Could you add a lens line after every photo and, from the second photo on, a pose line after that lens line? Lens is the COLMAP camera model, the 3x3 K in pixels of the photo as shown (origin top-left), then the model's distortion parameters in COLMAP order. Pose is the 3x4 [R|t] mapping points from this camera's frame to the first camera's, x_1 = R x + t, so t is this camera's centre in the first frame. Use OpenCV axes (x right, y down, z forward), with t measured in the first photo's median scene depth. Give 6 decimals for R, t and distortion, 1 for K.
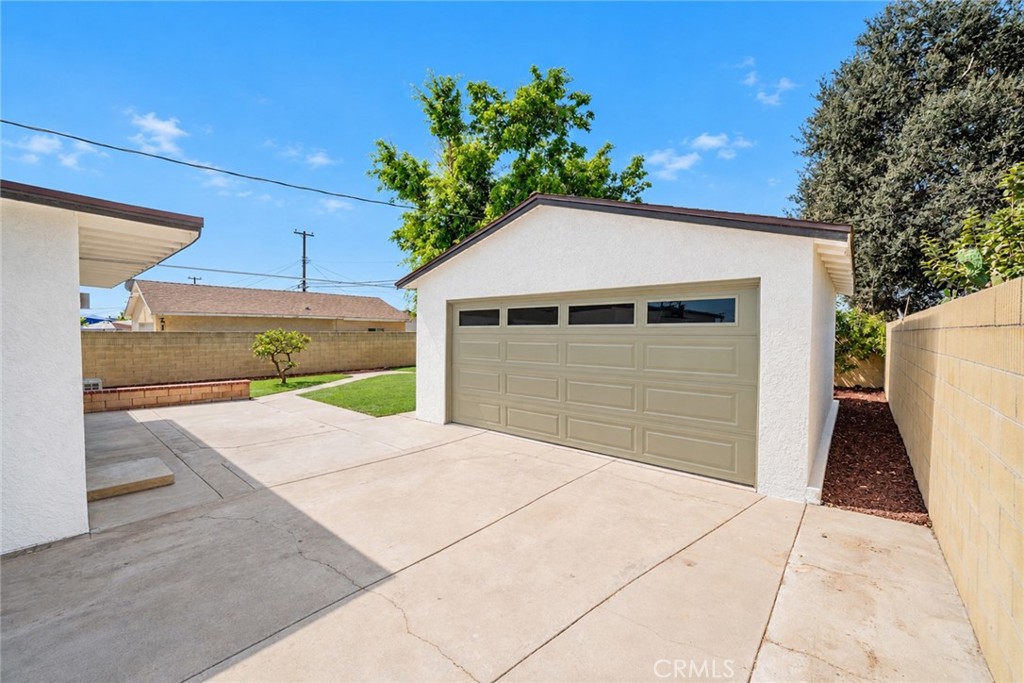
lens RADIAL K [[404.0, 0, 512.0], [0, 404.0, 341.5], [0, 0, 1]] dist [-0.001099, -0.000086]
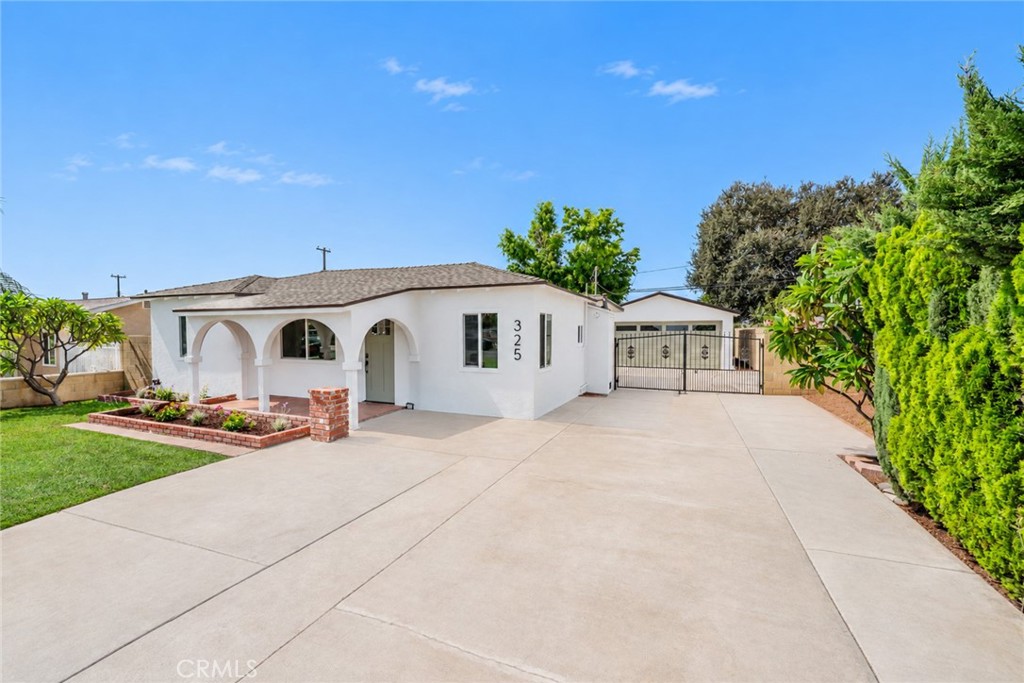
lens RADIAL K [[404.0, 0, 512.0], [0, 404.0, 341.5], [0, 0, 1]] dist [-0.001099, -0.000086]
pose [[0.954652, -0.012099, 0.297478, -0.919906], [0.011384, 0.999927, 0.004137, 0.006614], [-0.297506, -0.000563, 0.954720, -0.789448]]
